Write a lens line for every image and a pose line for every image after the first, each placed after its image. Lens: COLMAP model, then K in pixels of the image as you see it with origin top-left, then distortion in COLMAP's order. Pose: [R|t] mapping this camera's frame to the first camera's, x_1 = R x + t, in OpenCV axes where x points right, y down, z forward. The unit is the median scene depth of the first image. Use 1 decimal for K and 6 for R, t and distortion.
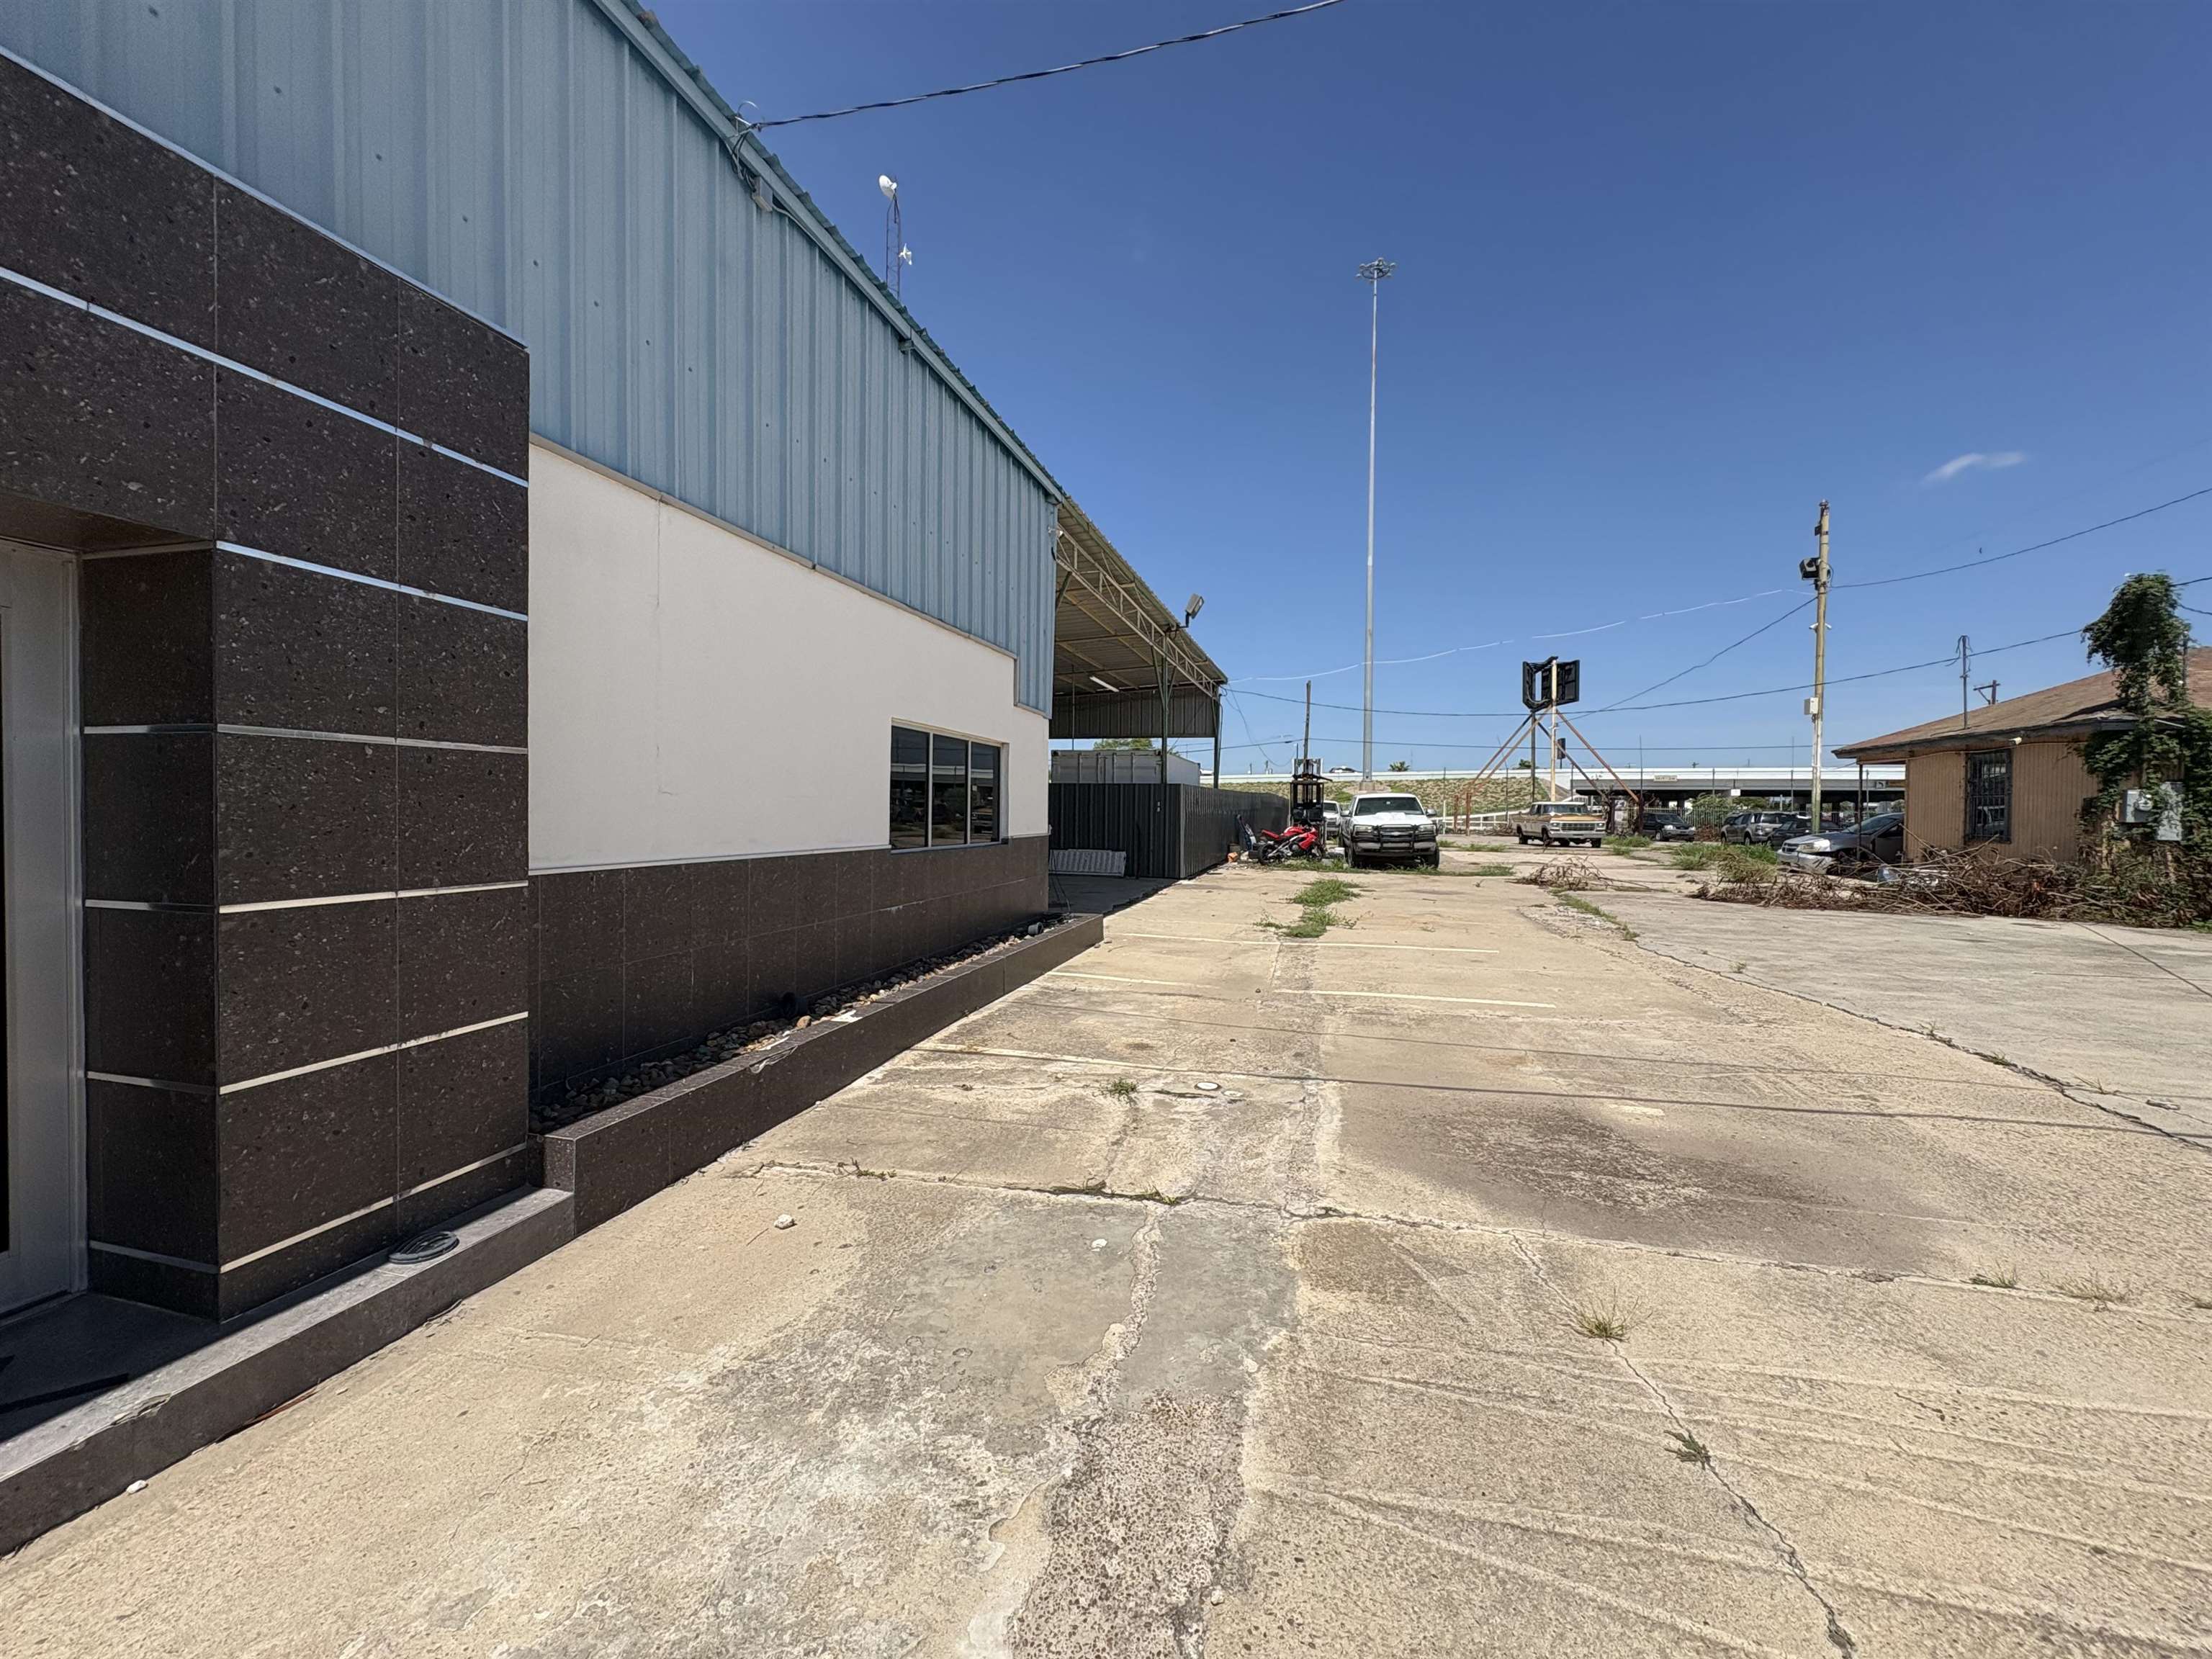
lens RADIAL K [[882.9, 0, 1106.4], [0, 882.9, 824.3], [0, 0, 1]] dist [-0.001028, 0.001111]
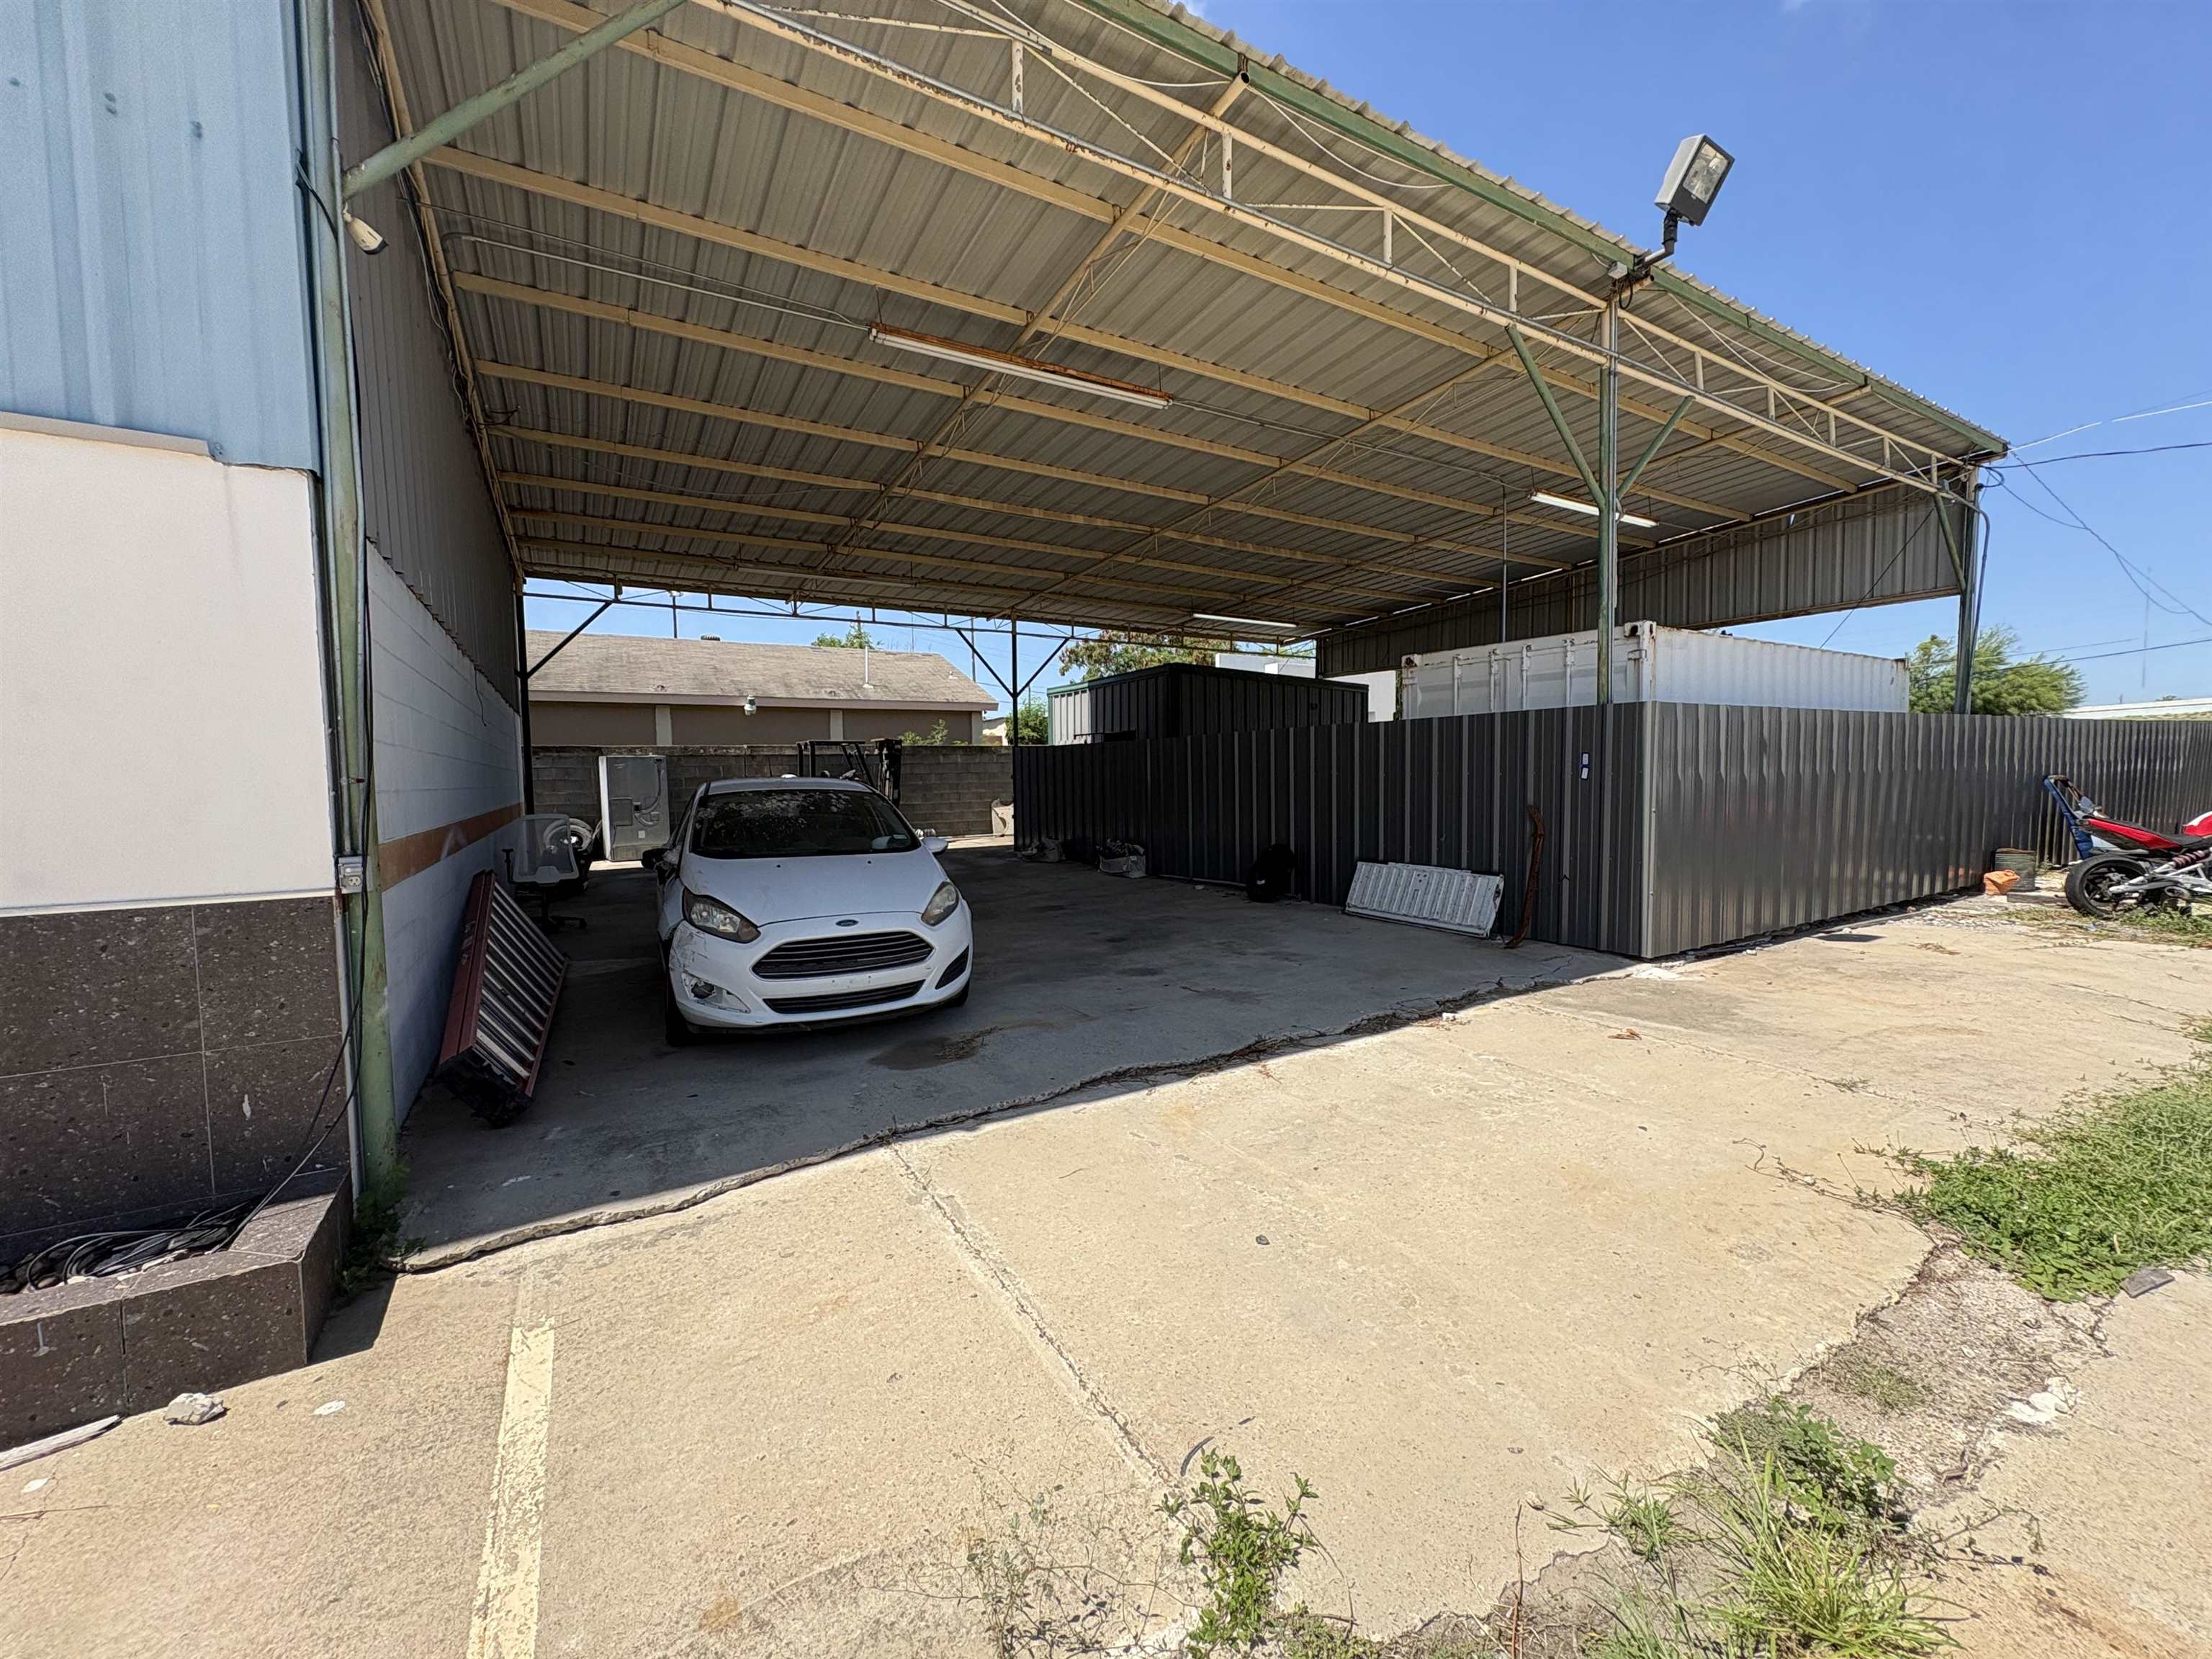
lens RADIAL K [[882.9, 0, 1106.4], [0, 882.9, 824.3], [0, 0, 1]] dist [-0.001028, 0.001111]
pose [[0.712368, 0.023499, -0.701412, 0.152168], [0.005342, 0.999229, 0.038901, -0.008984], [0.701785, -0.031459, 0.711693, 0.480785]]
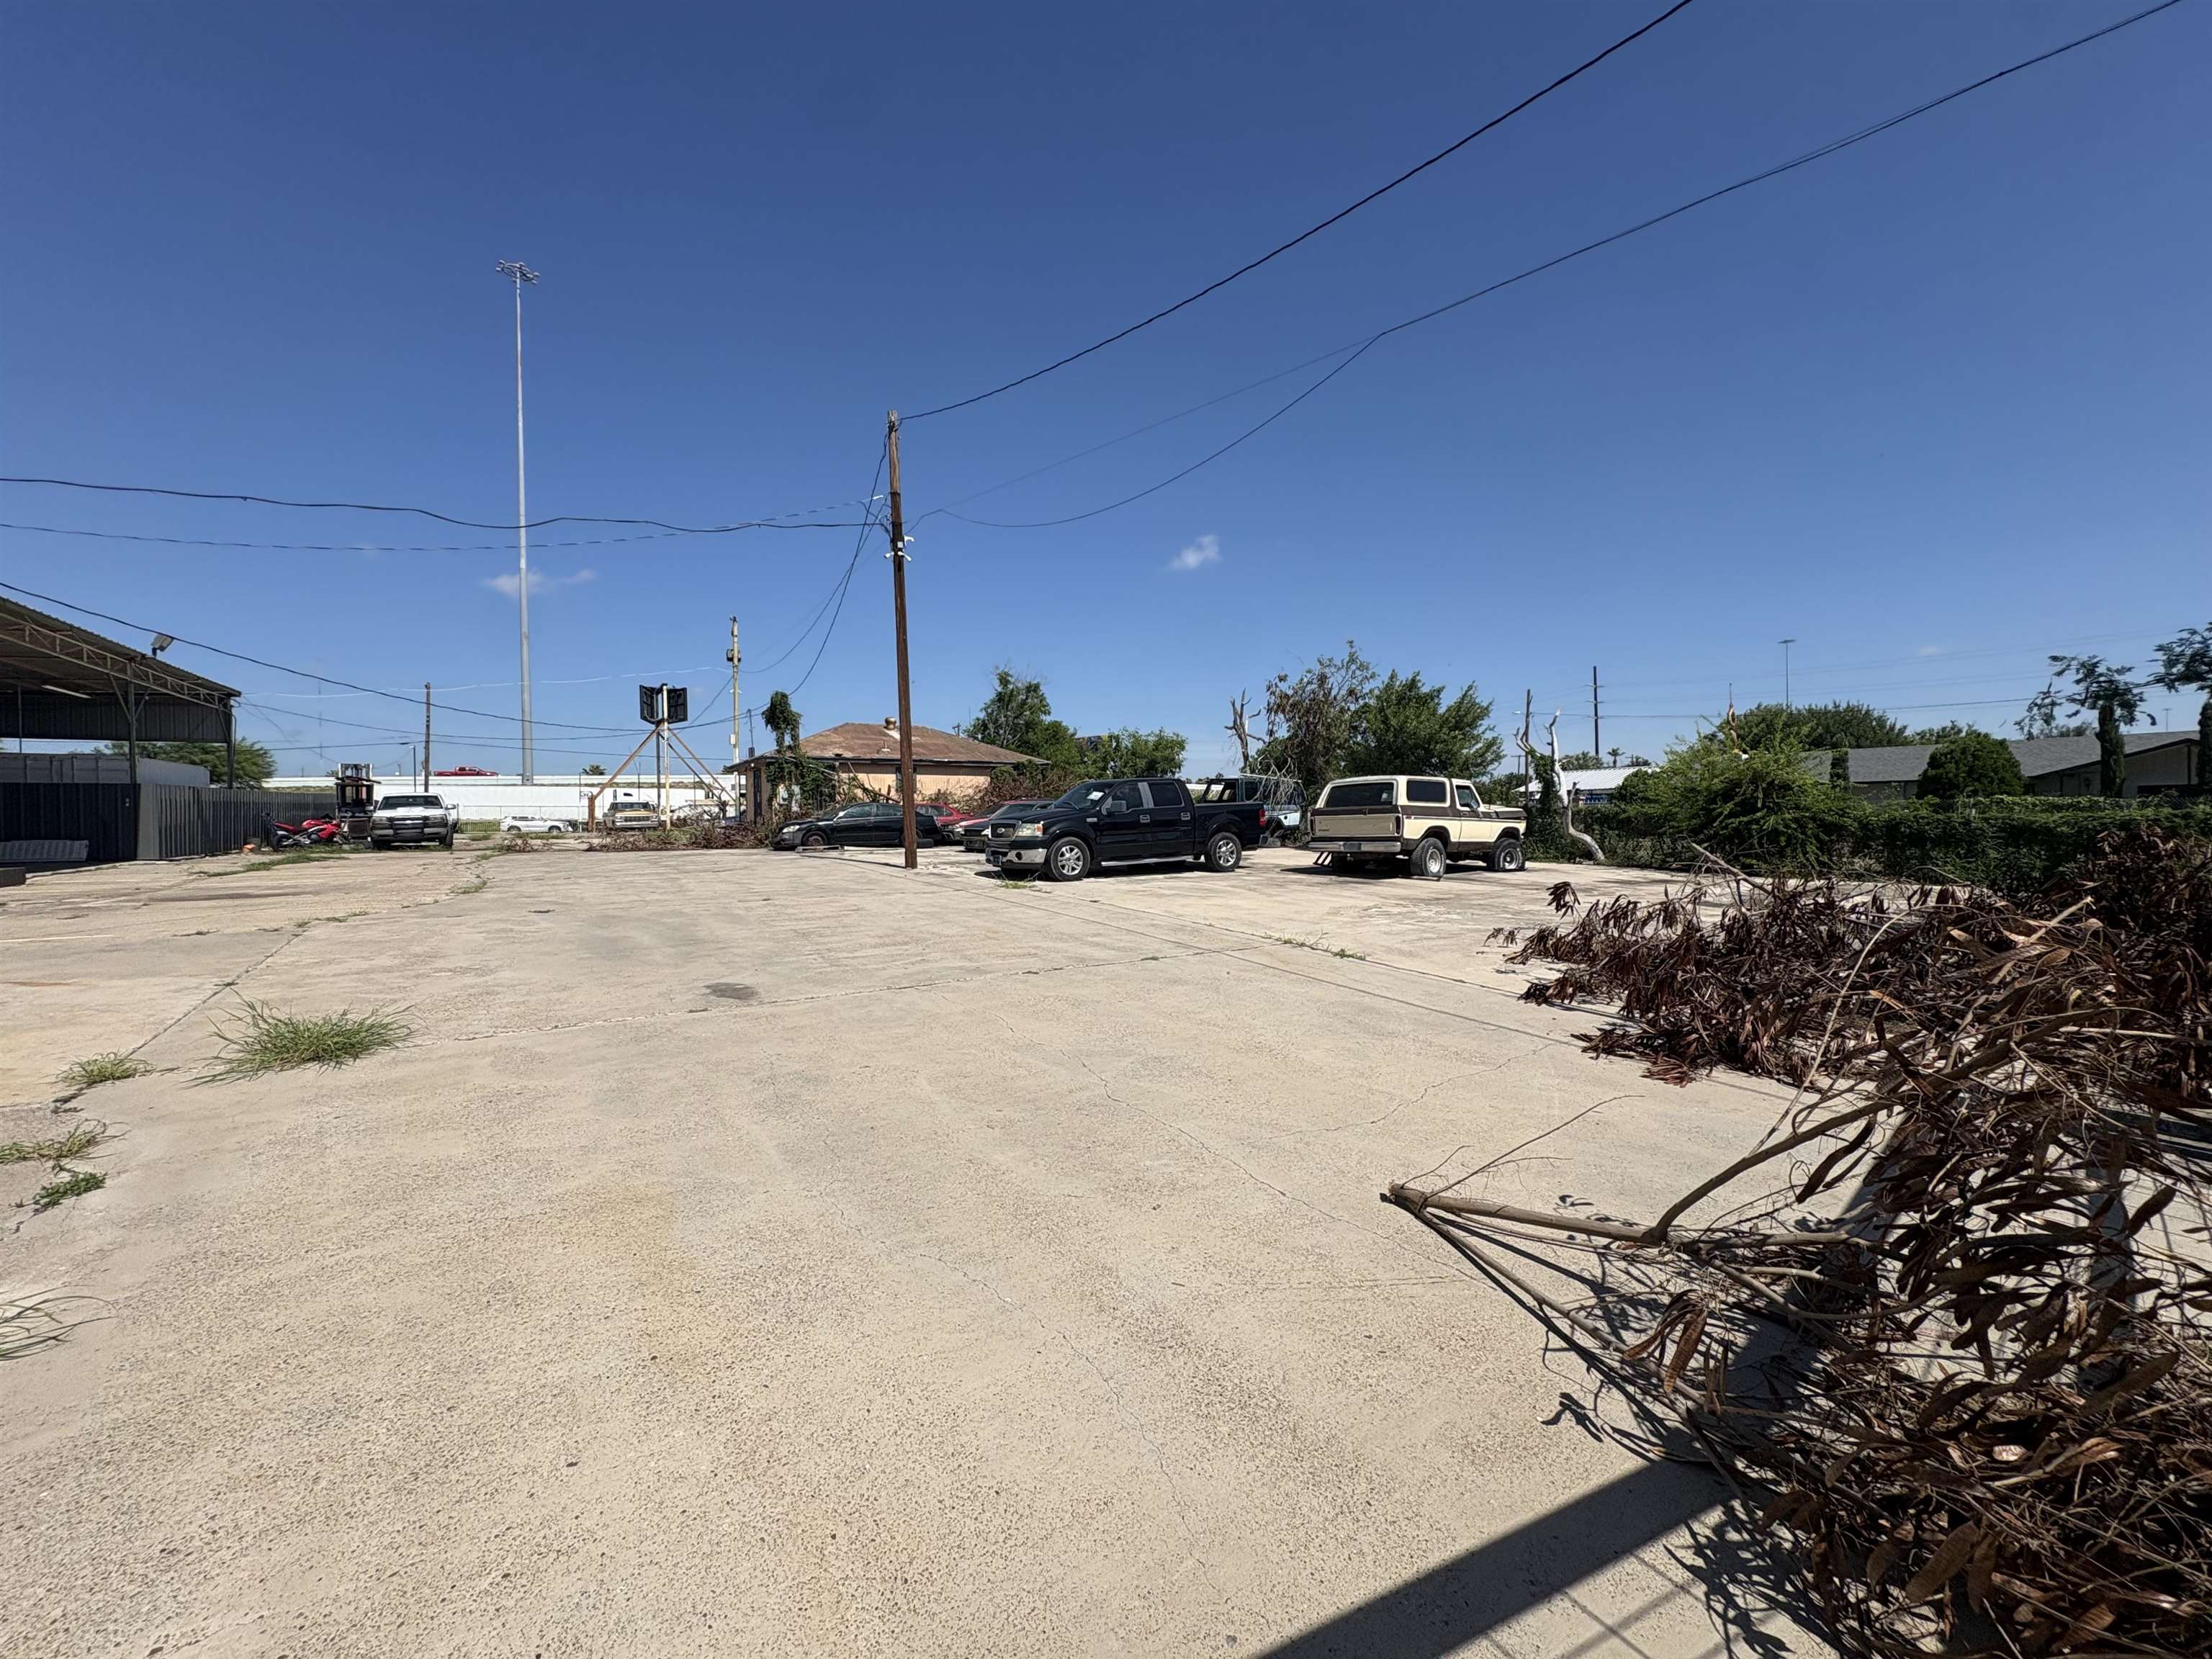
lens RADIAL K [[882.9, 0, 1106.4], [0, 882.9, 824.3], [0, 0, 1]] dist [-0.001028, 0.001111]
pose [[0.687542, -0.027171, 0.725636, 0.086568], [0.031052, 0.999486, 0.008003, 0.035908], [-0.725480, 0.017030, 0.688032, -0.693988]]
